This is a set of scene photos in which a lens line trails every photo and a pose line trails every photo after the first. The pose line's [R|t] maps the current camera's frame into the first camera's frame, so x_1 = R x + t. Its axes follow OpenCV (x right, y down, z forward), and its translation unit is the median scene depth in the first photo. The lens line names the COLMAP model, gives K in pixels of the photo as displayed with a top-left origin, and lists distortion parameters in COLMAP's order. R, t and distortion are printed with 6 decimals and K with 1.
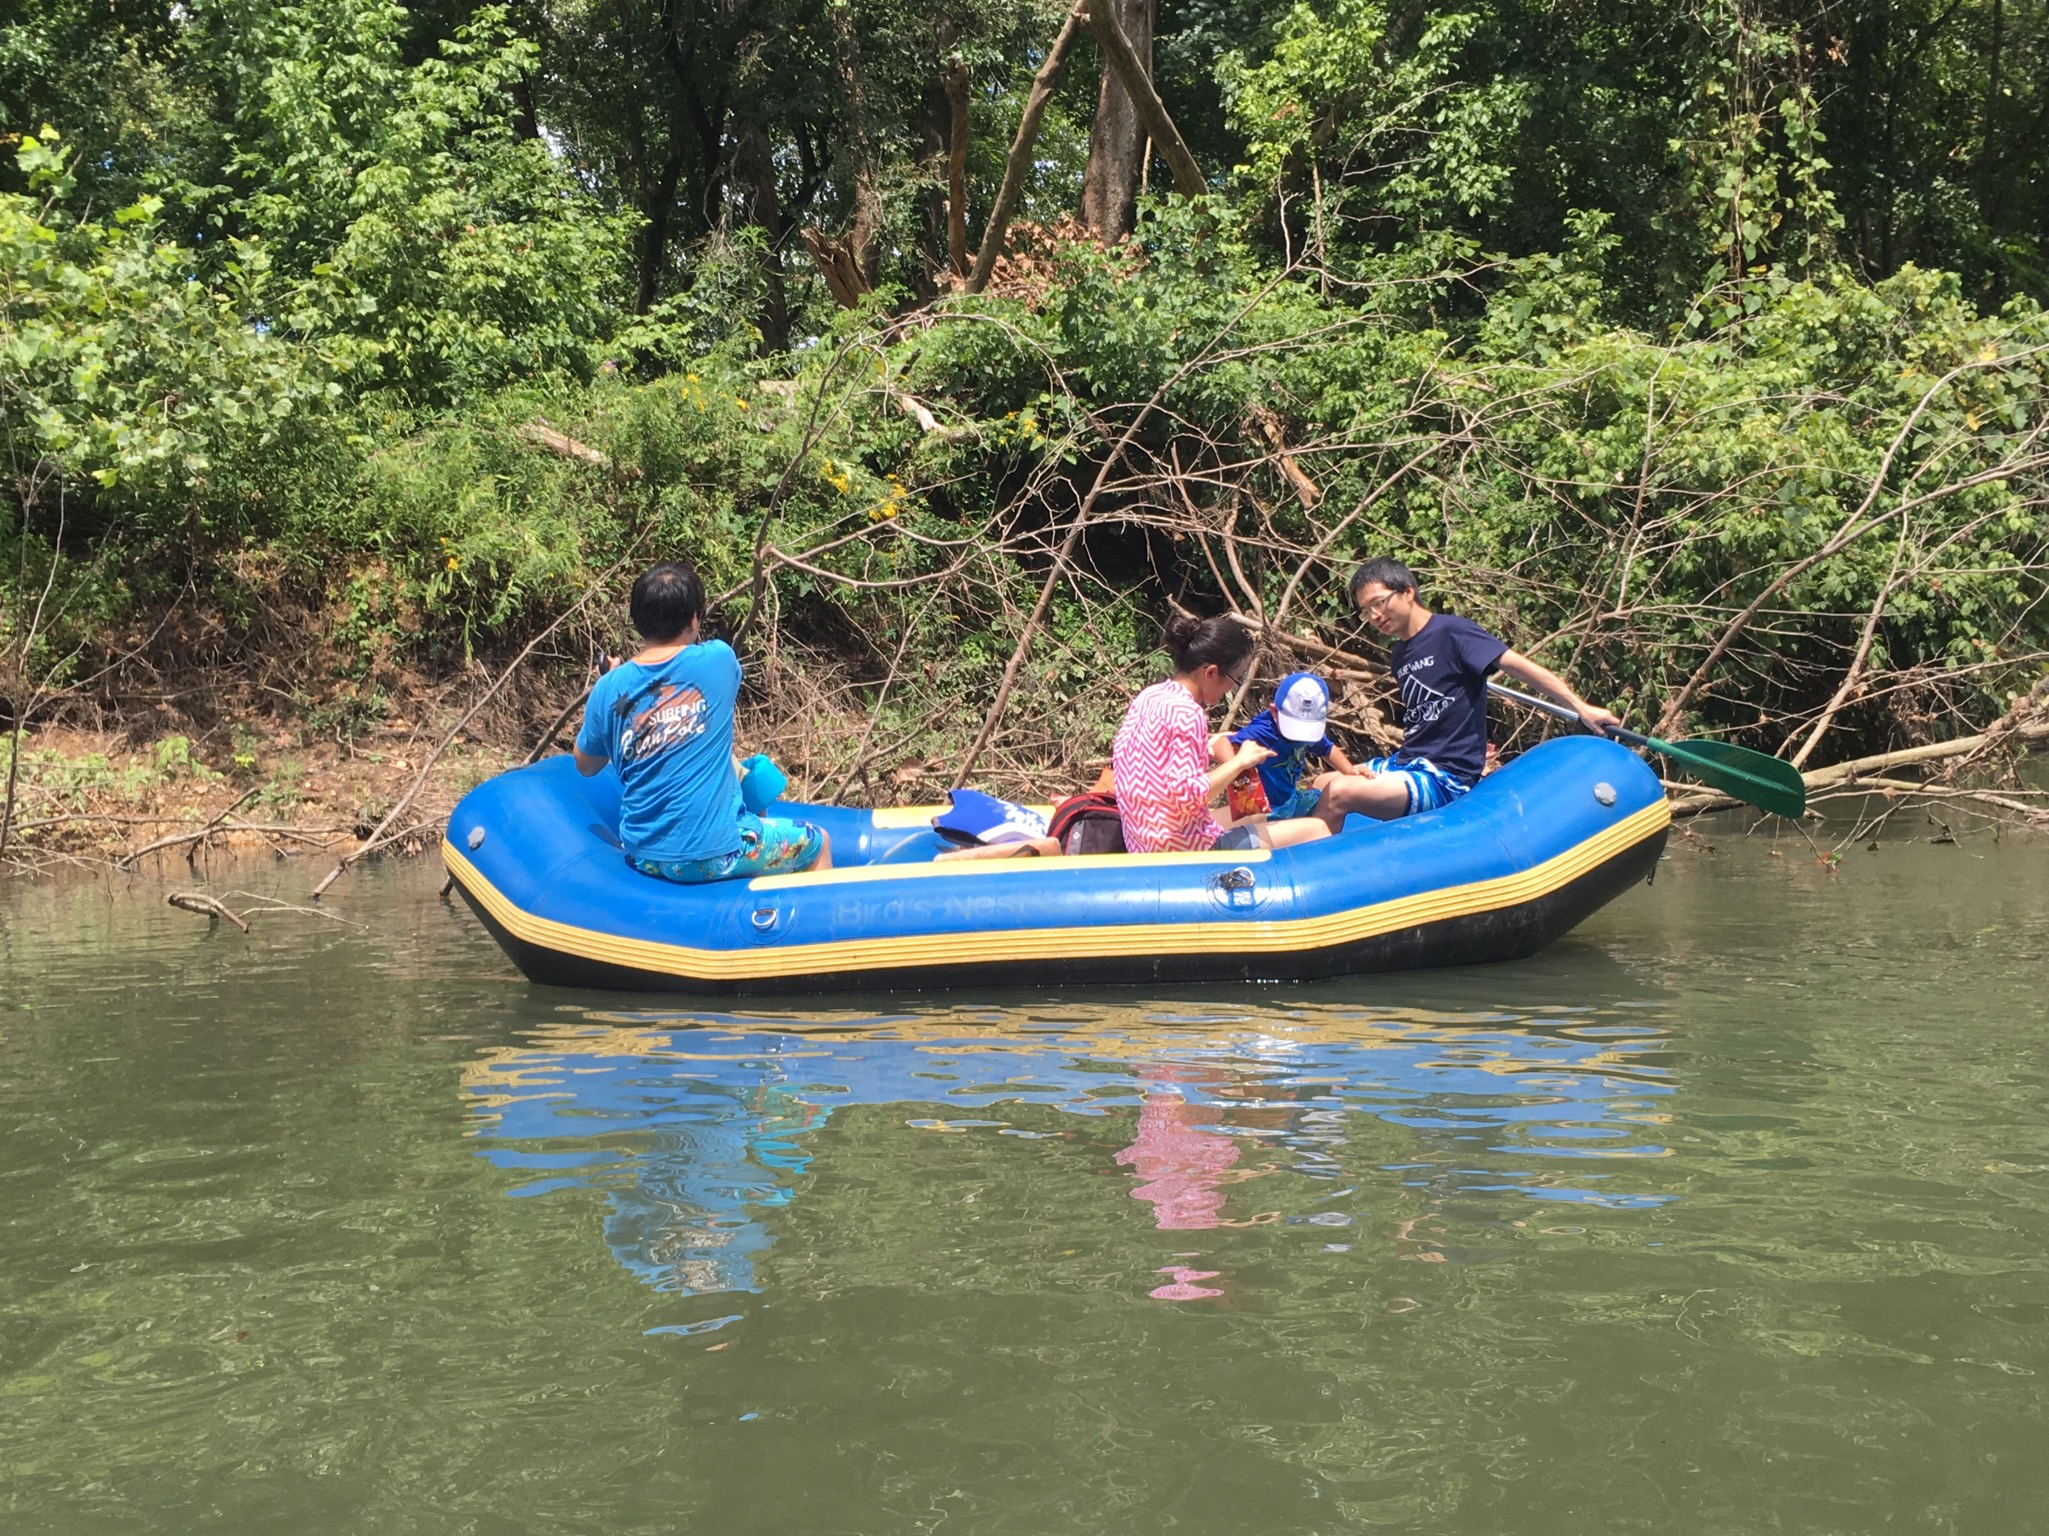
lens RADIAL K [[2211.7, 0, 1024.5], [0, 2211.7, 768.0], [0, 0, 1]] dist [0.068466, -0.051842]
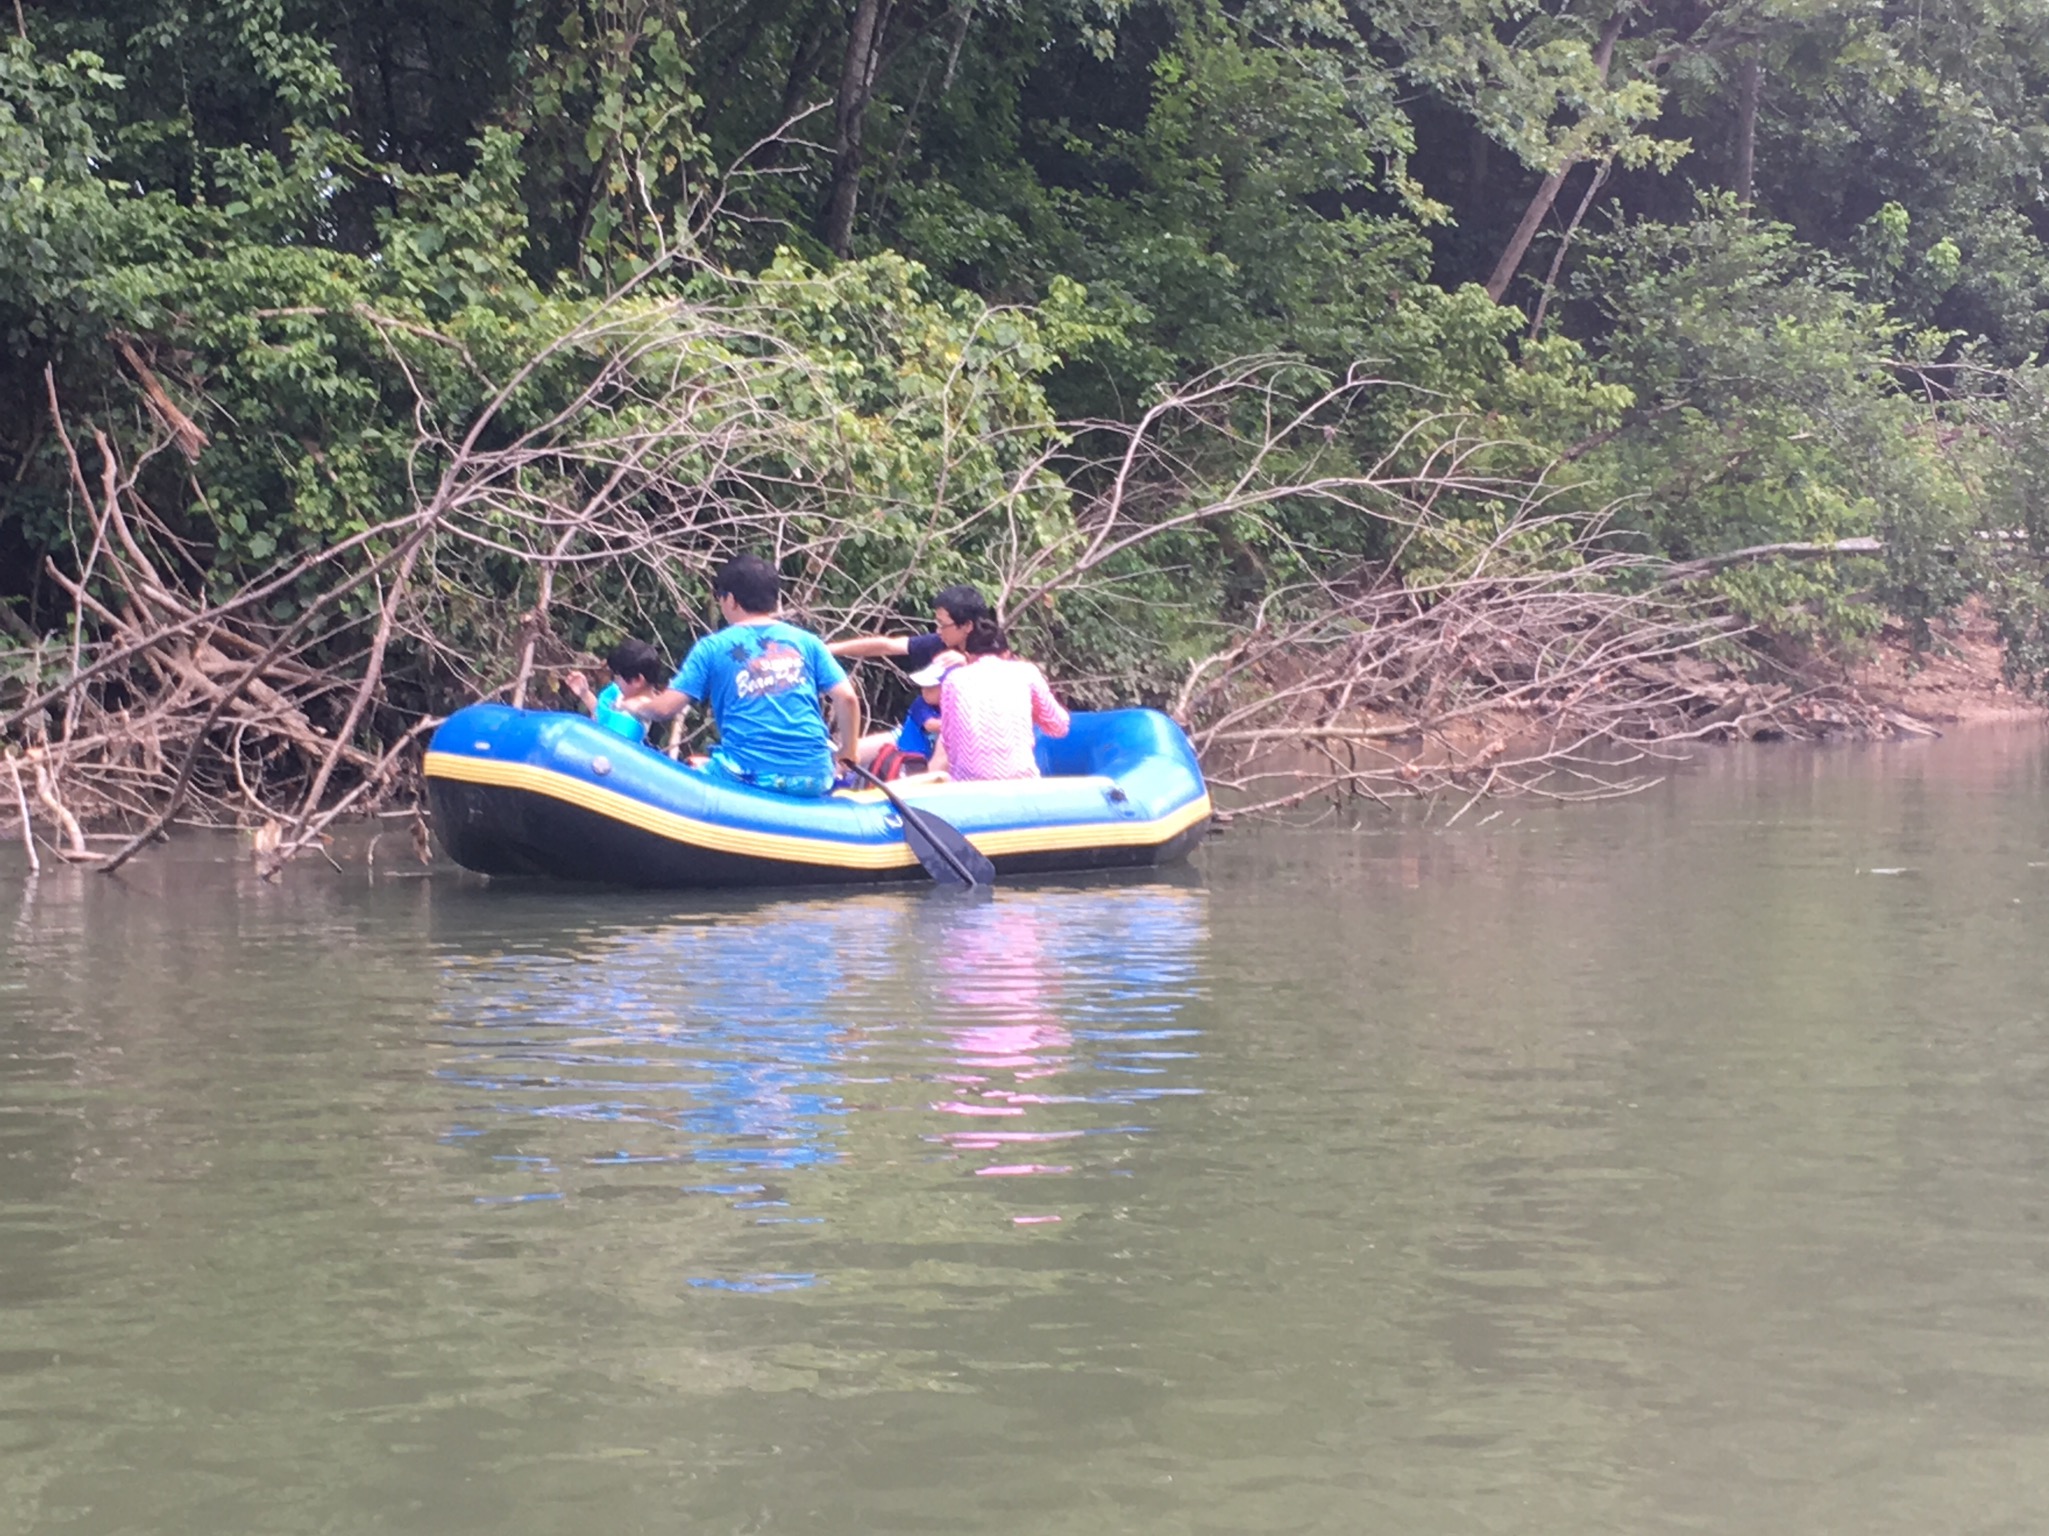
lens RADIAL K [[4049.1, 0, 1024.5], [0, 4049.1, 768.0], [0, 0, 1]] dist [-0.020428, -0.156531]
pose [[0.791629, 0.022458, 0.610590, -0.514118], [-0.003835, 0.999487, -0.031789, 0.038346], [-0.610990, 0.022824, 0.791309, -0.322401]]
